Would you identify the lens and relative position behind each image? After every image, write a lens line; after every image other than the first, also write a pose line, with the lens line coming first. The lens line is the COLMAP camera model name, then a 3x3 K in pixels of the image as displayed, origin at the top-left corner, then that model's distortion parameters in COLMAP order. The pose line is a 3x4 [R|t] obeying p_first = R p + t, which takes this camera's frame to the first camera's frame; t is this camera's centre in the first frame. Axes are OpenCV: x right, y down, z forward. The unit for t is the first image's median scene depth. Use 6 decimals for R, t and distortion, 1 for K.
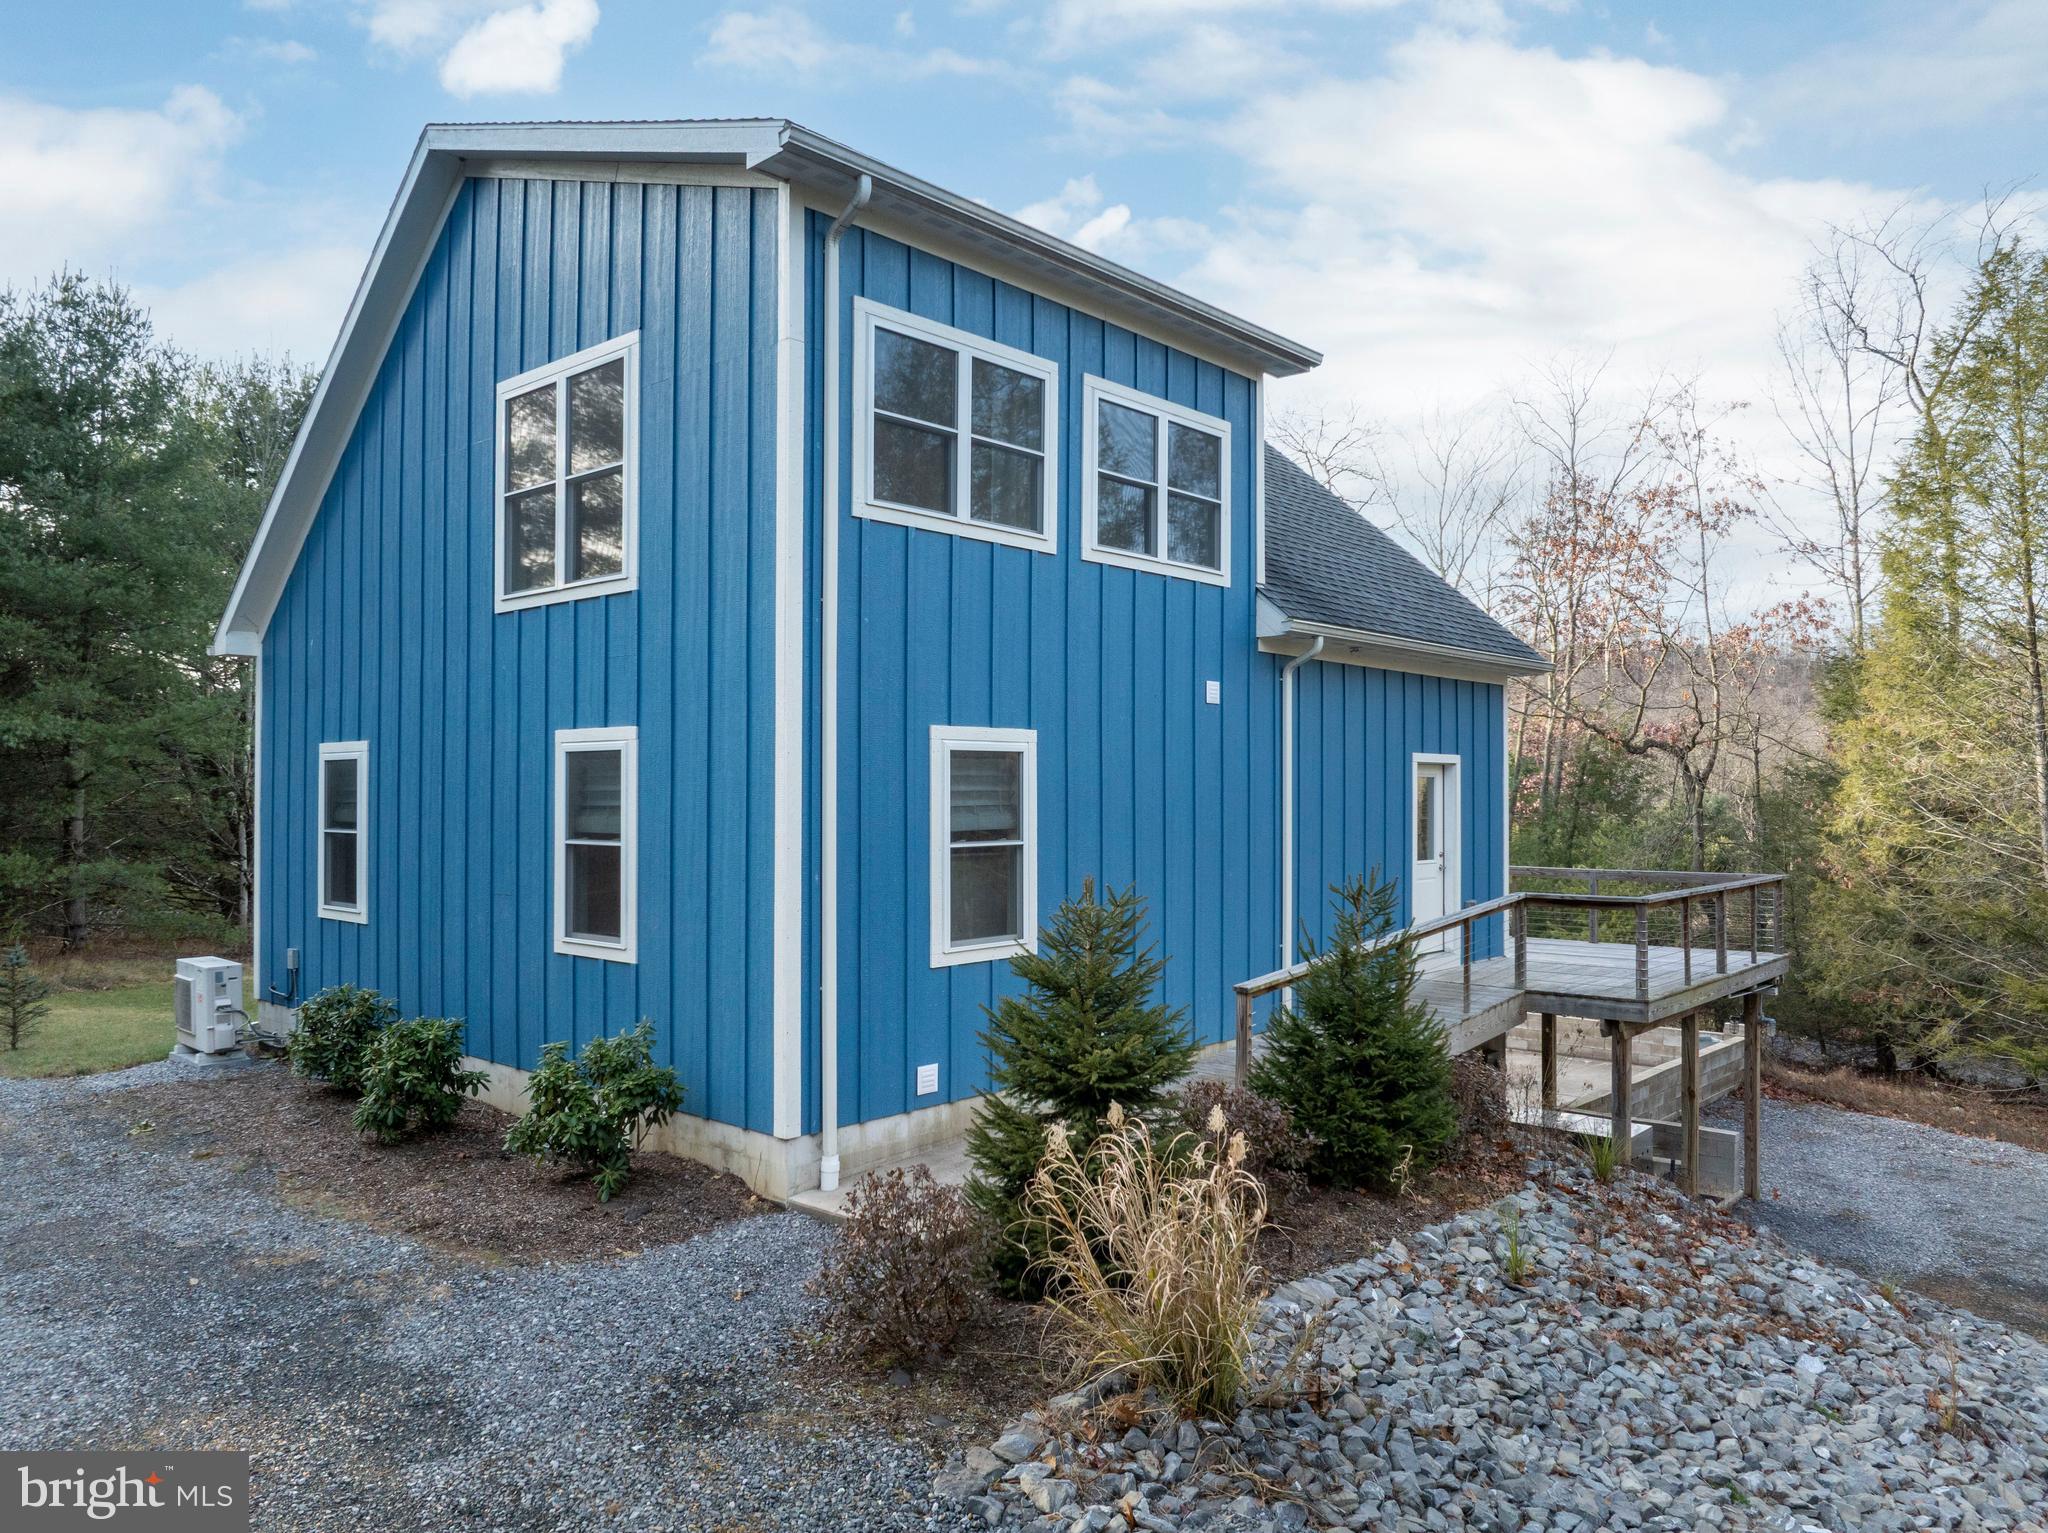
lens RADIAL K [[1434.5, 0, 1024.0], [0, 1434.5, 766.5], [0, 0, 1]] dist [-0.041276, 0.004459]
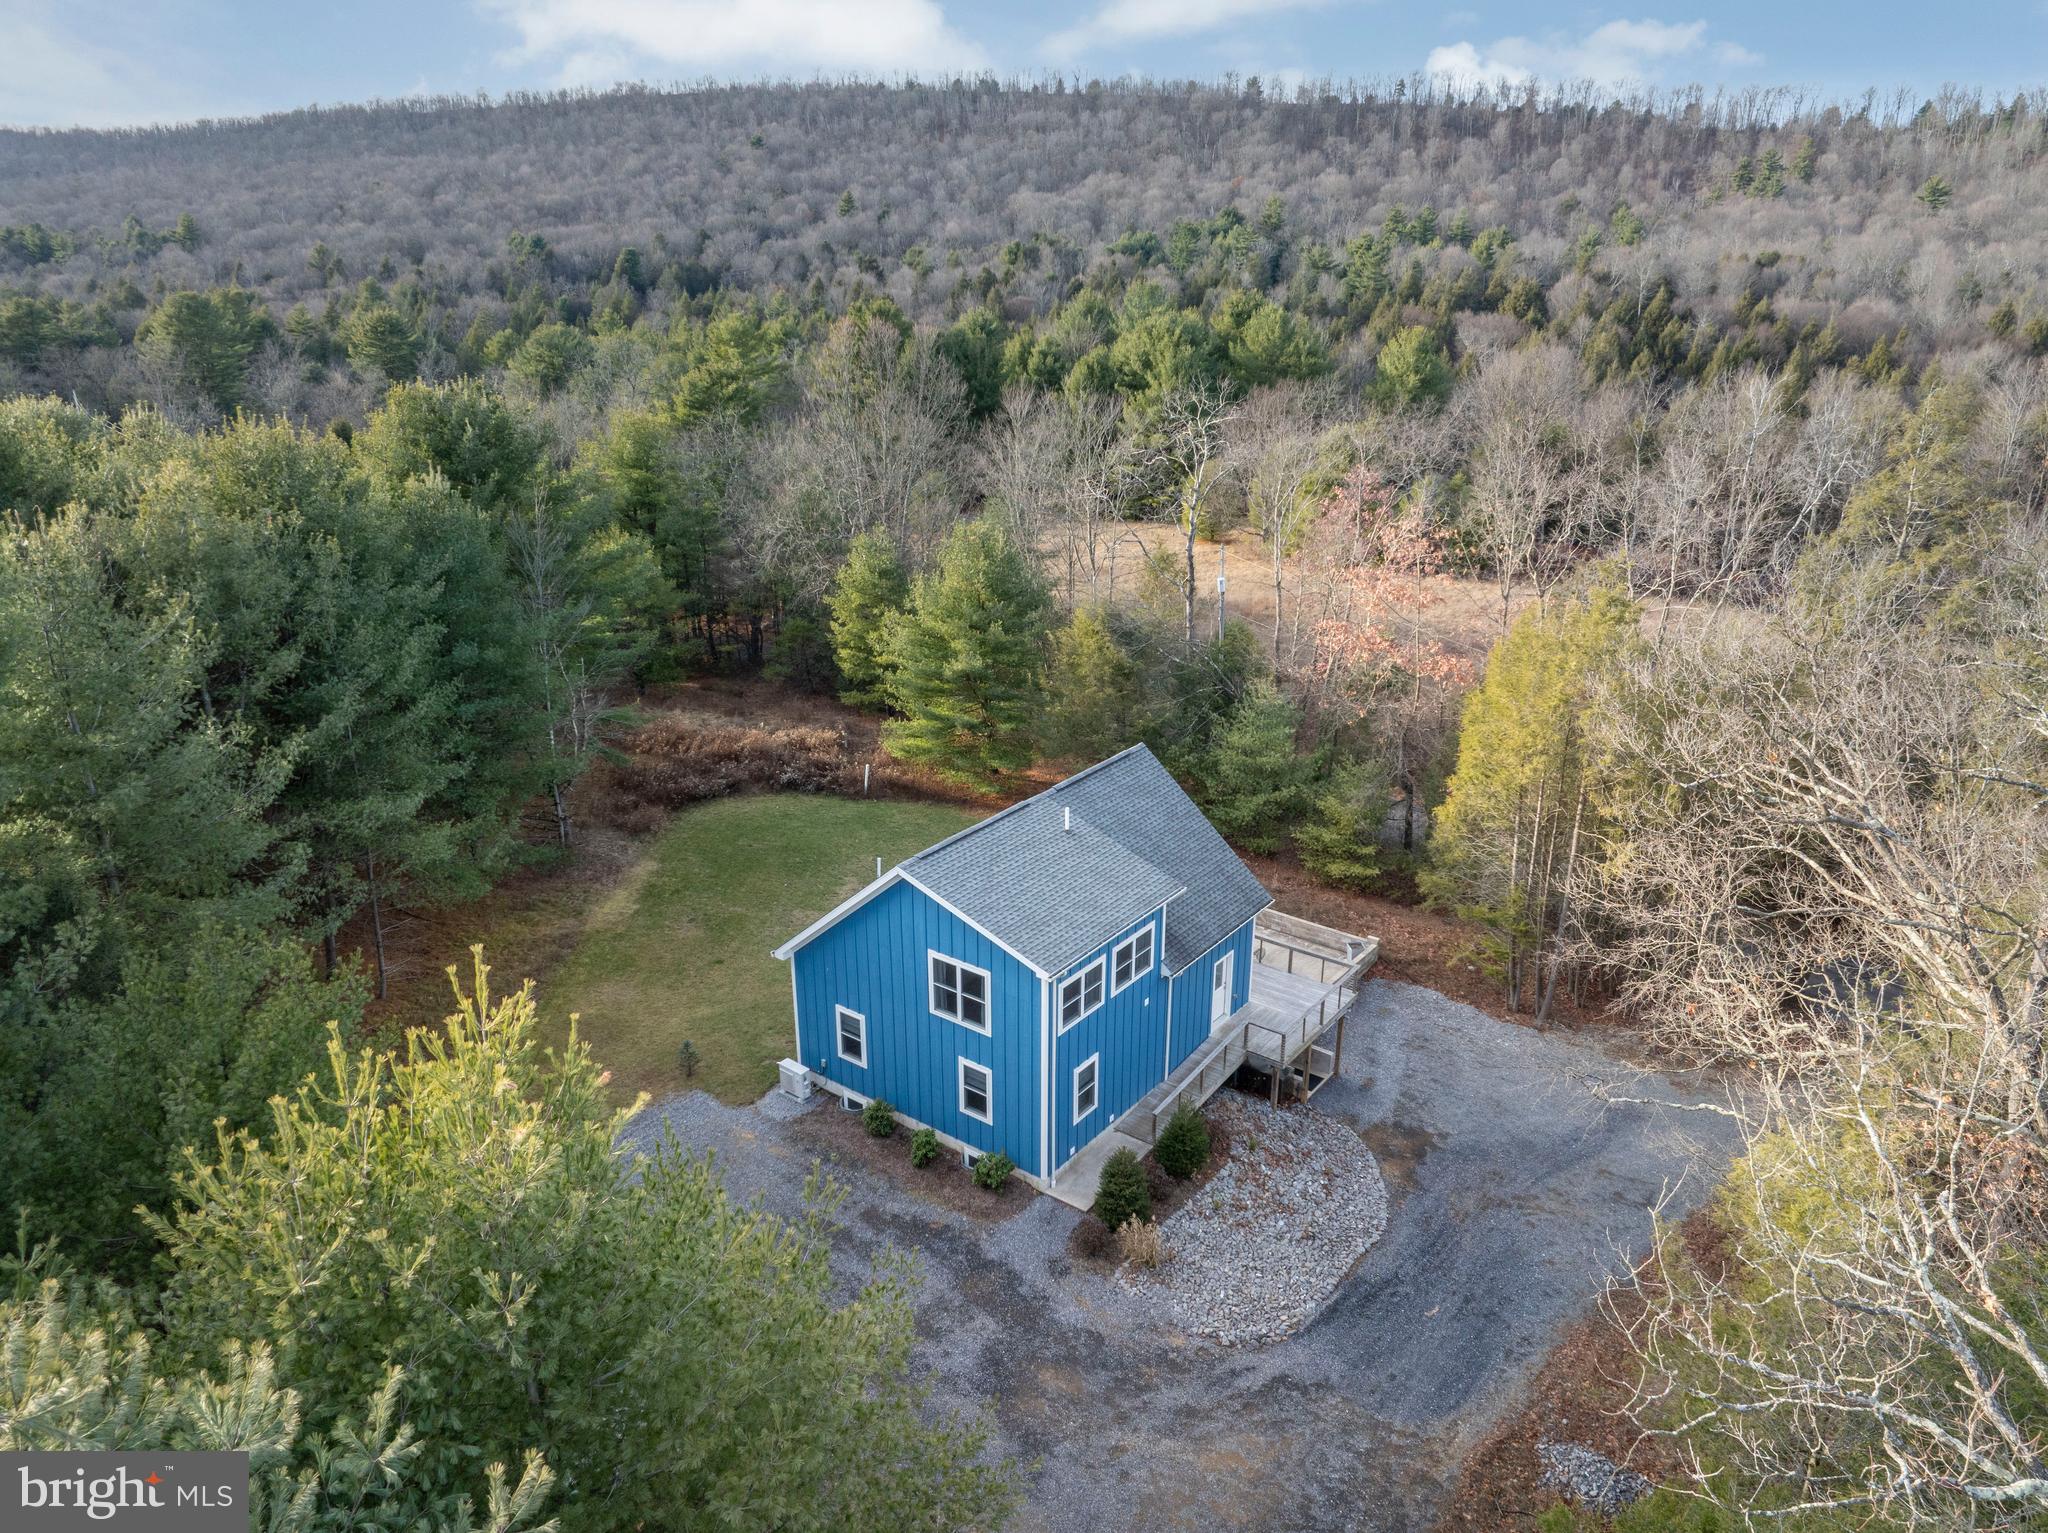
lens RADIAL K [[1434.5, 0, 1024.0], [0, 1434.5, 766.5], [0, 0, 1]] dist [-0.041276, 0.004459]
pose [[0.996033, -0.034386, 0.082068, -0.494354], [0.001867, 0.930186, 0.367083, -2.218640], [-0.088961, -0.365473, 0.926561, -2.229547]]
